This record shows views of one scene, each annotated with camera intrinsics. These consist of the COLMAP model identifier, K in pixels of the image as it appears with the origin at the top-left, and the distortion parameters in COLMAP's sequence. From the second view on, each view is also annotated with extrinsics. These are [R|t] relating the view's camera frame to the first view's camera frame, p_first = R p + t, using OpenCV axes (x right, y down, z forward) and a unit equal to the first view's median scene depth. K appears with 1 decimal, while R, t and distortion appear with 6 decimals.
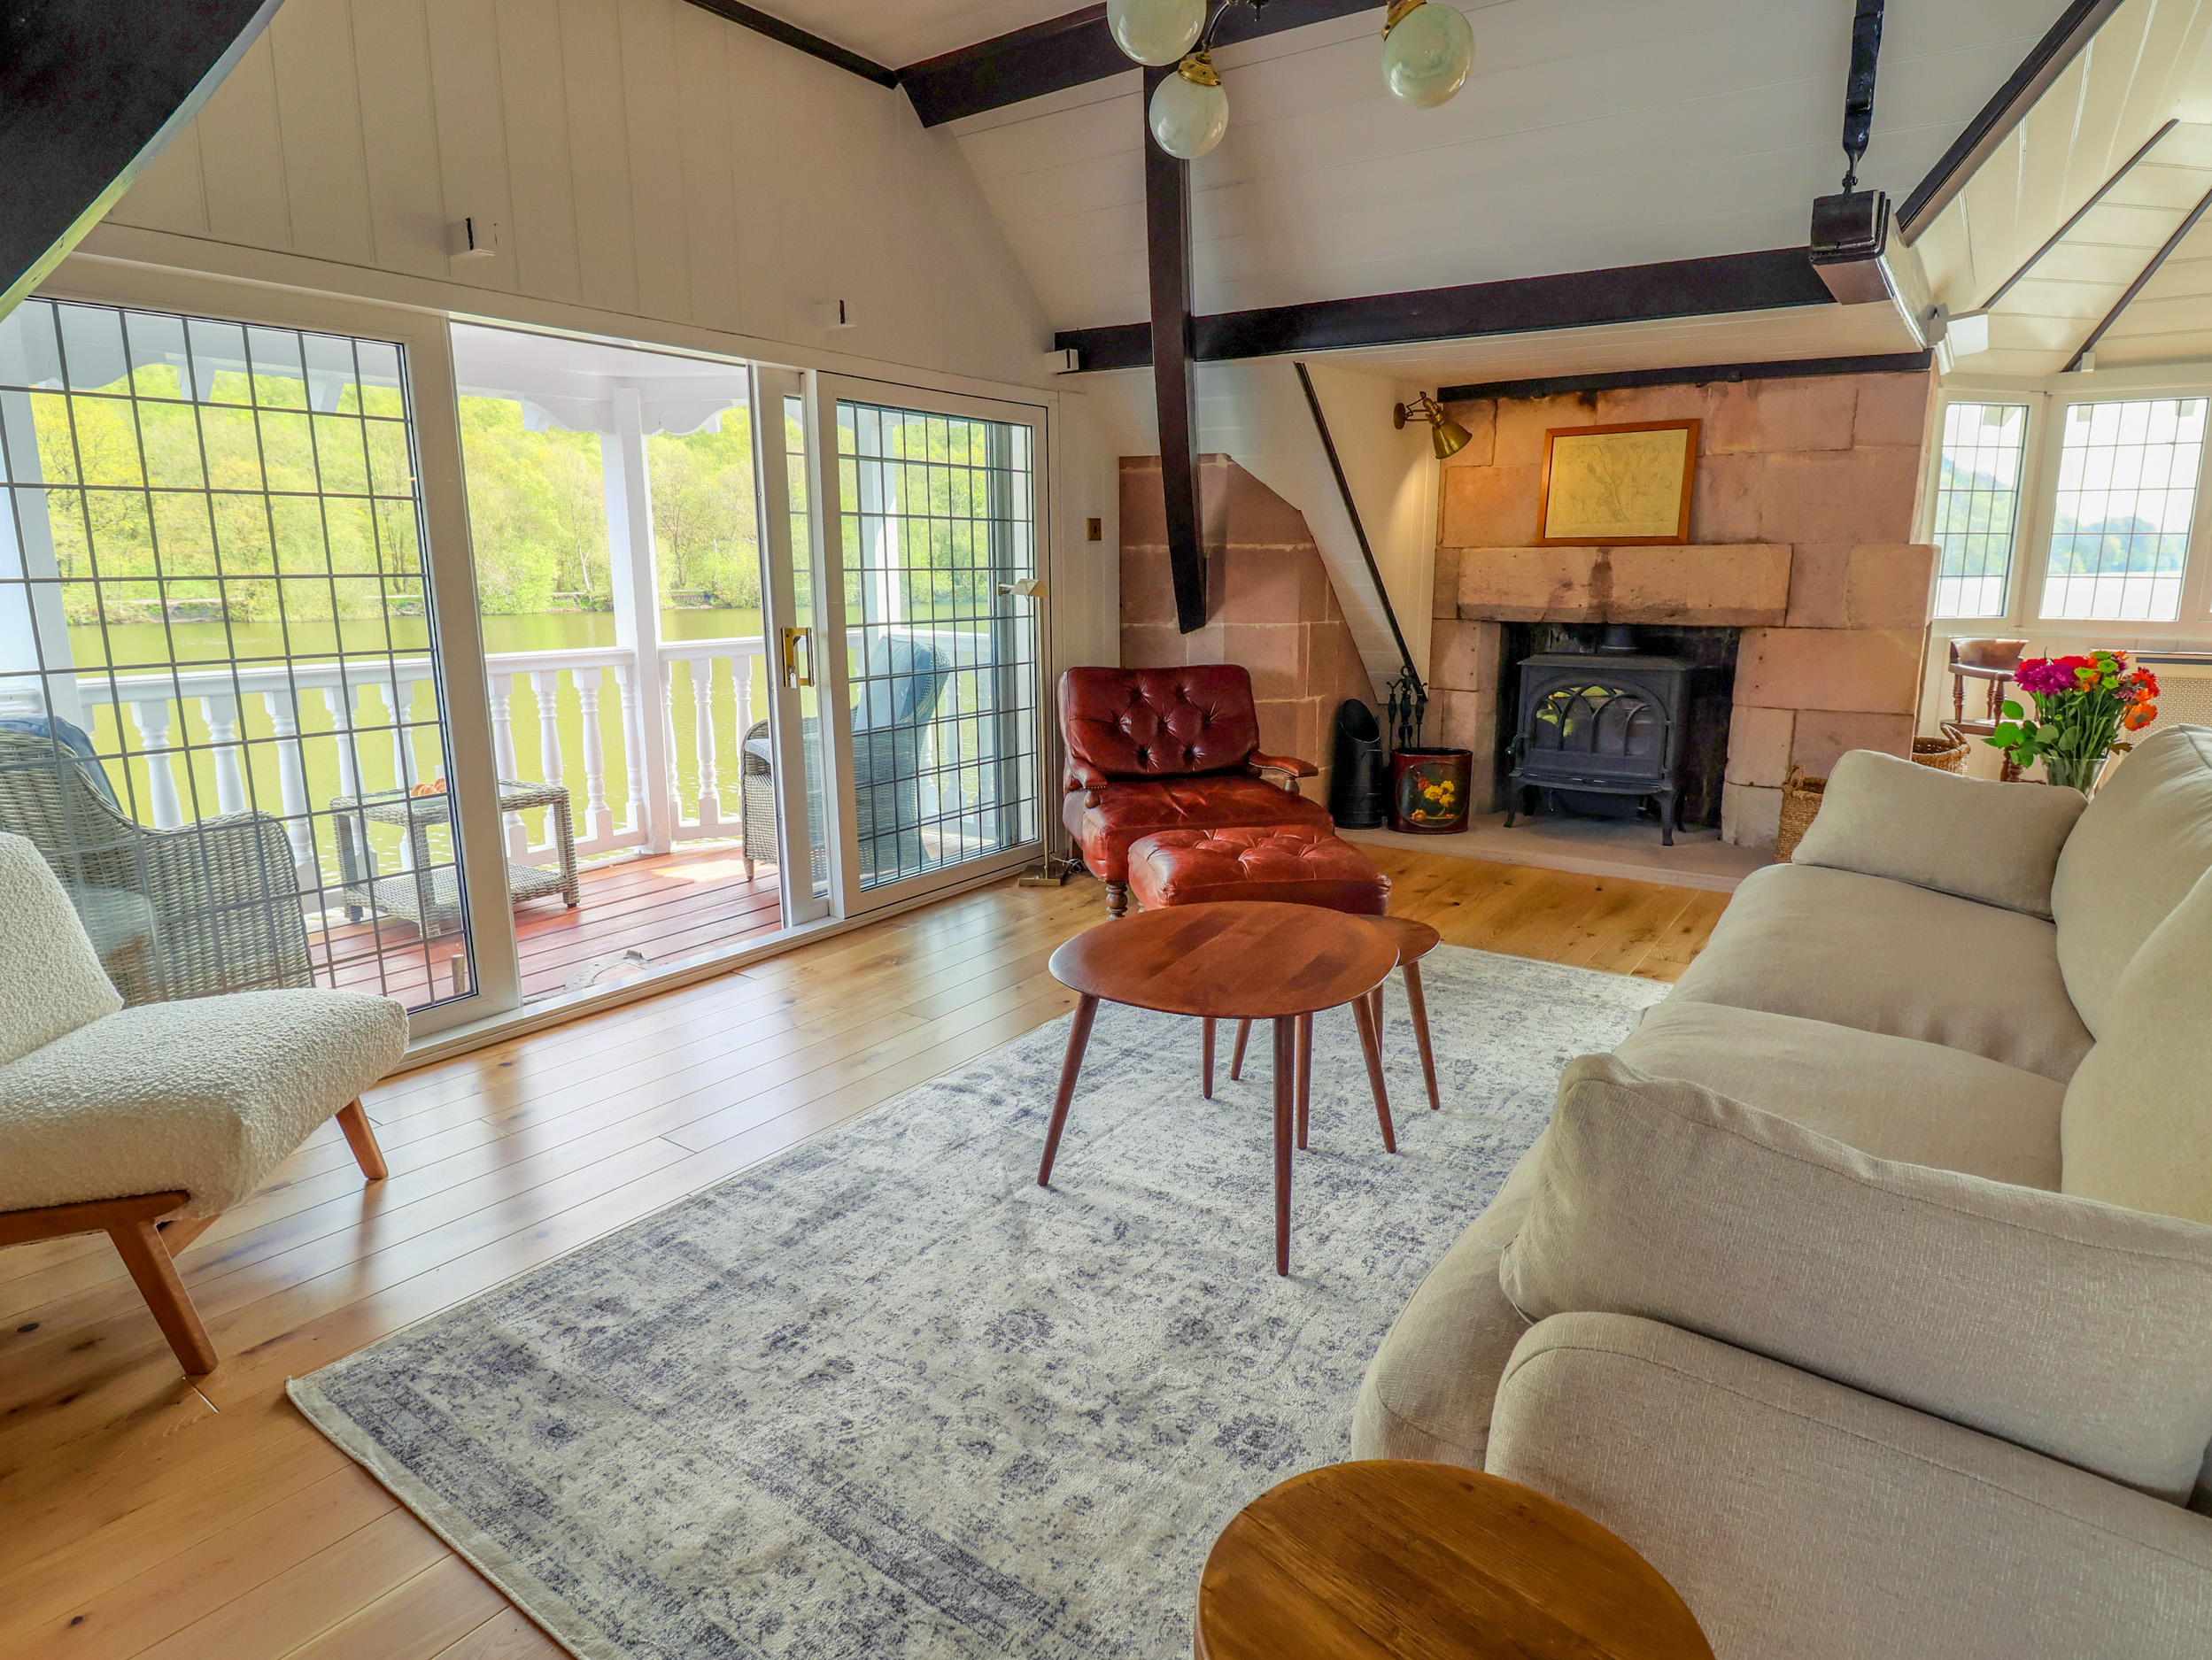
lens RADIAL K [[1213.3, 0, 1094.4], [0, 1213.3, 819.0], [0, 0, 1]] dist [-0.004044, -0.001225]
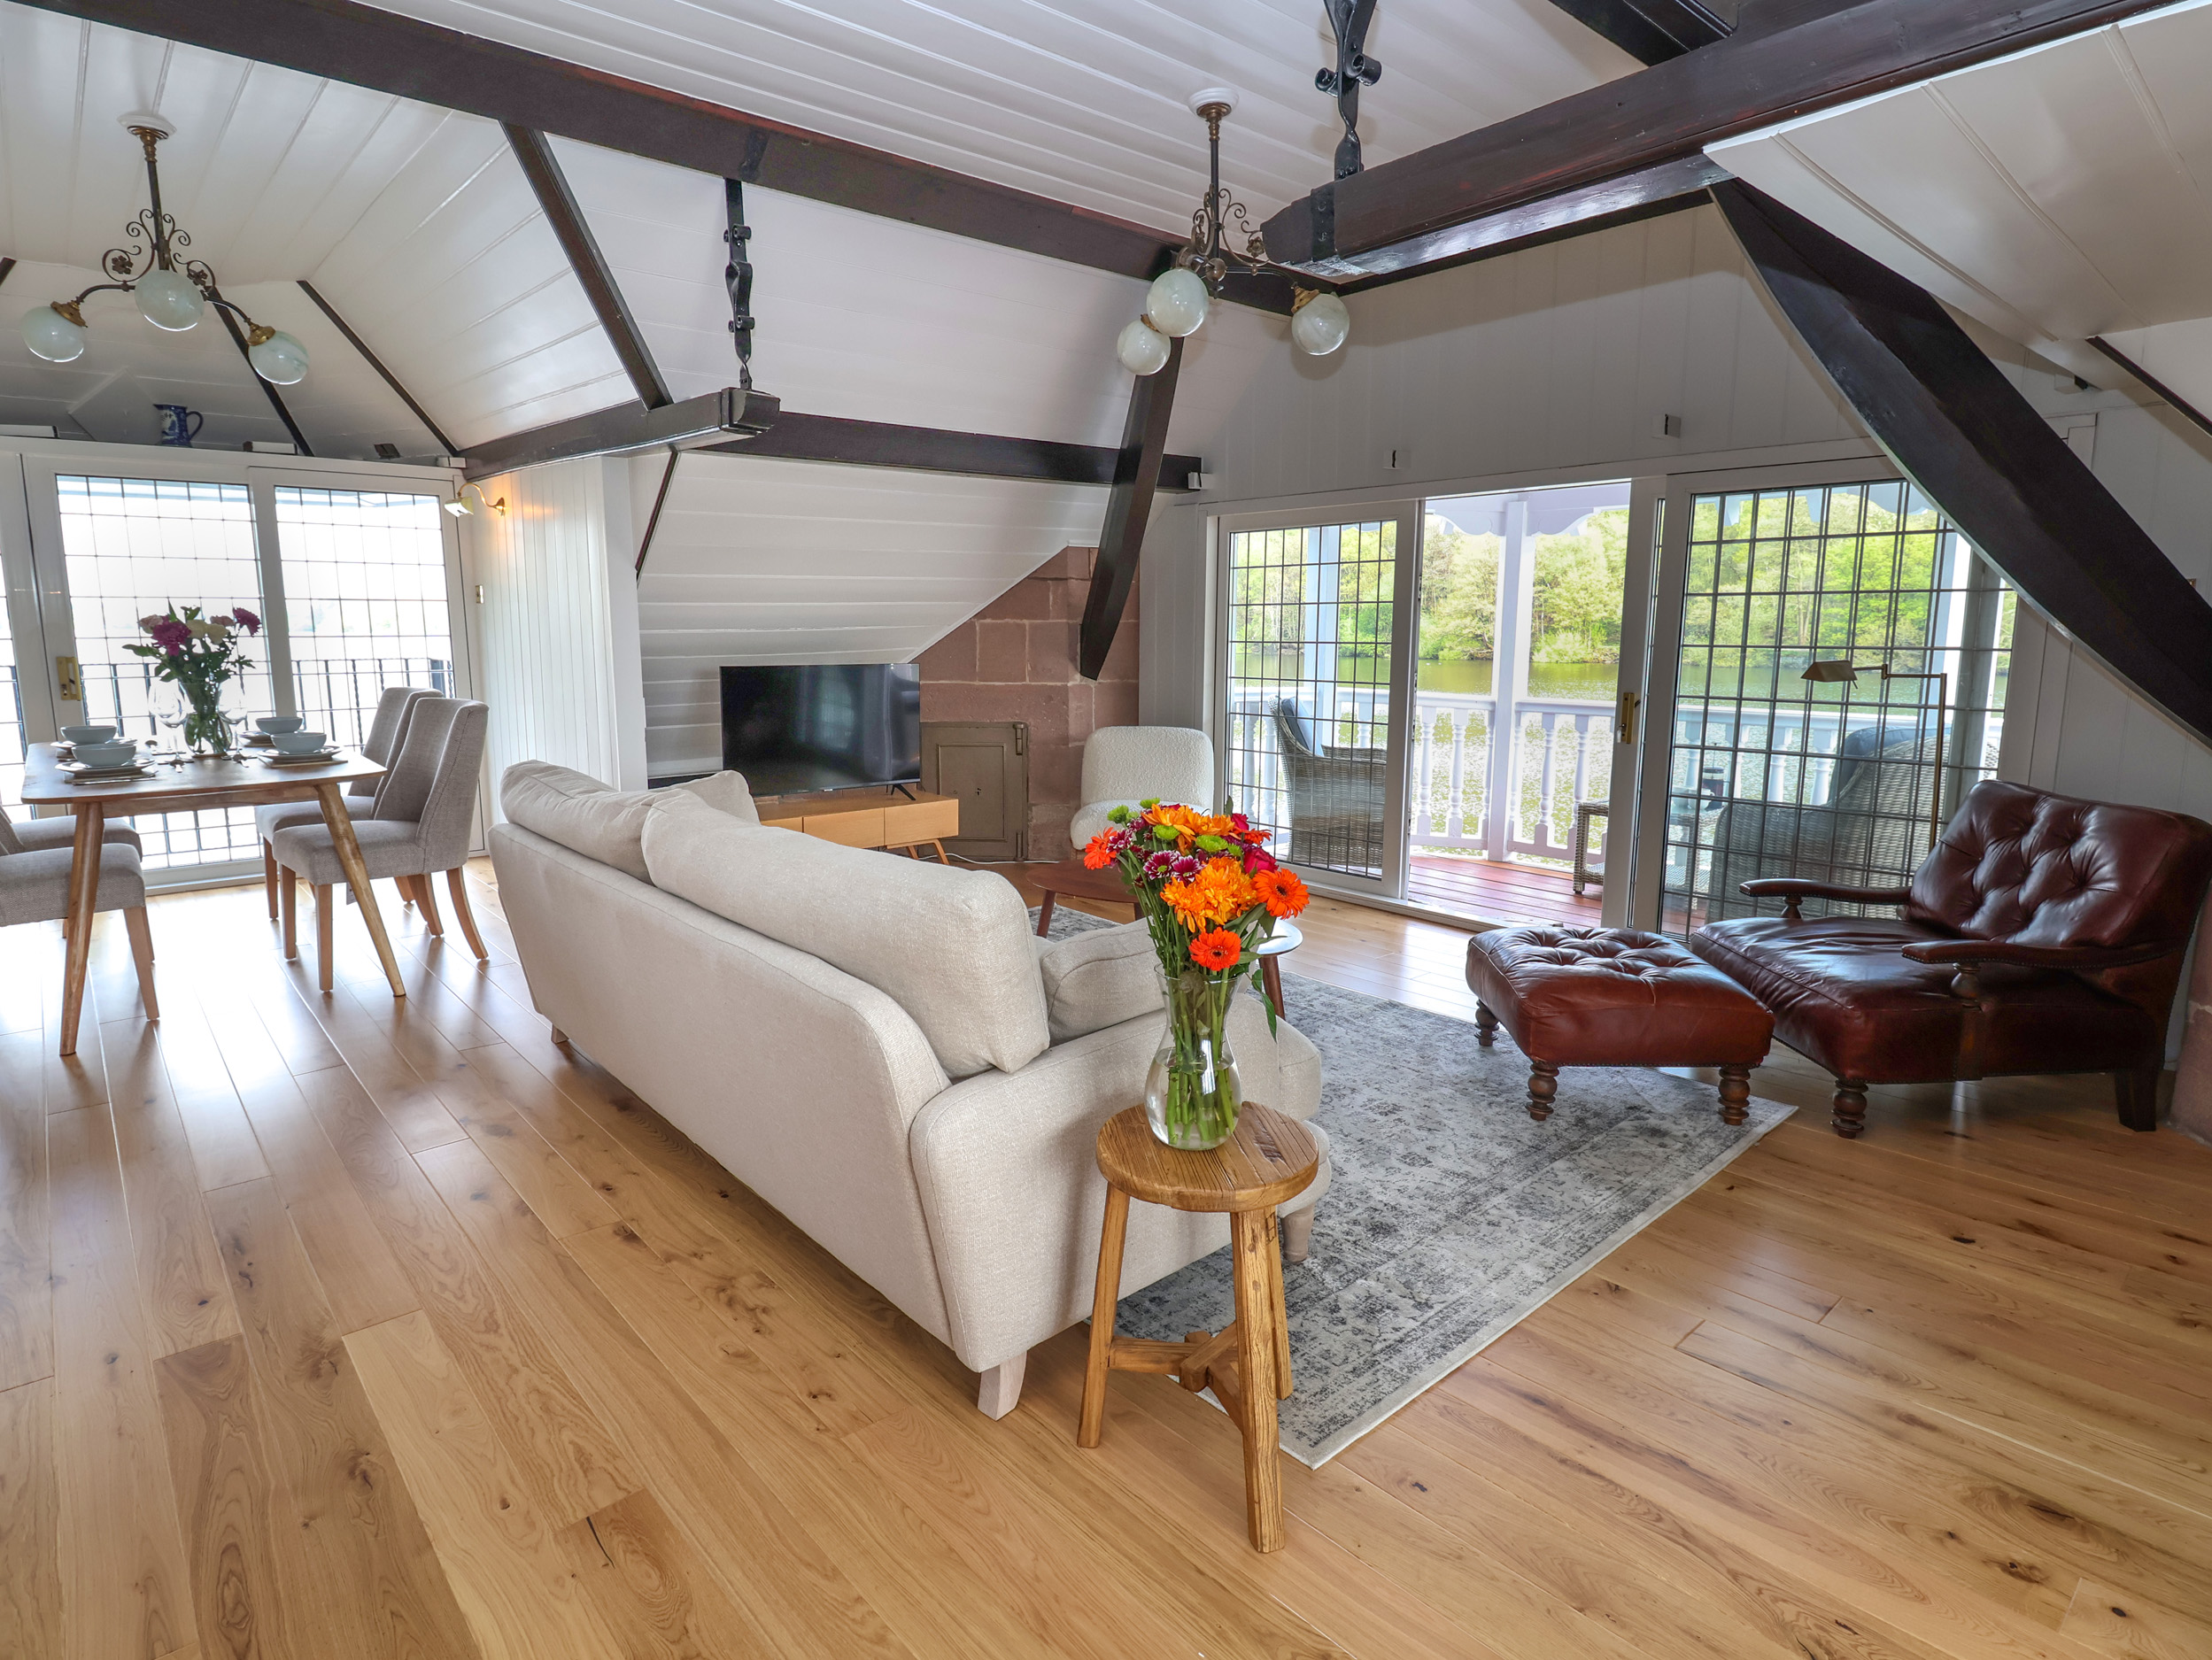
lens RADIAL K [[1180.9, 0, 1098.7], [0, 1180.9, 816.4], [0, 0, 1]] dist [0.001360, -0.014769]
pose [[-0.218247, 0.157437, -0.963111, 0.789599], [-0.194850, 0.960000, 0.201083, -0.137207], [0.956244, 0.231548, -0.178840, 0.583915]]
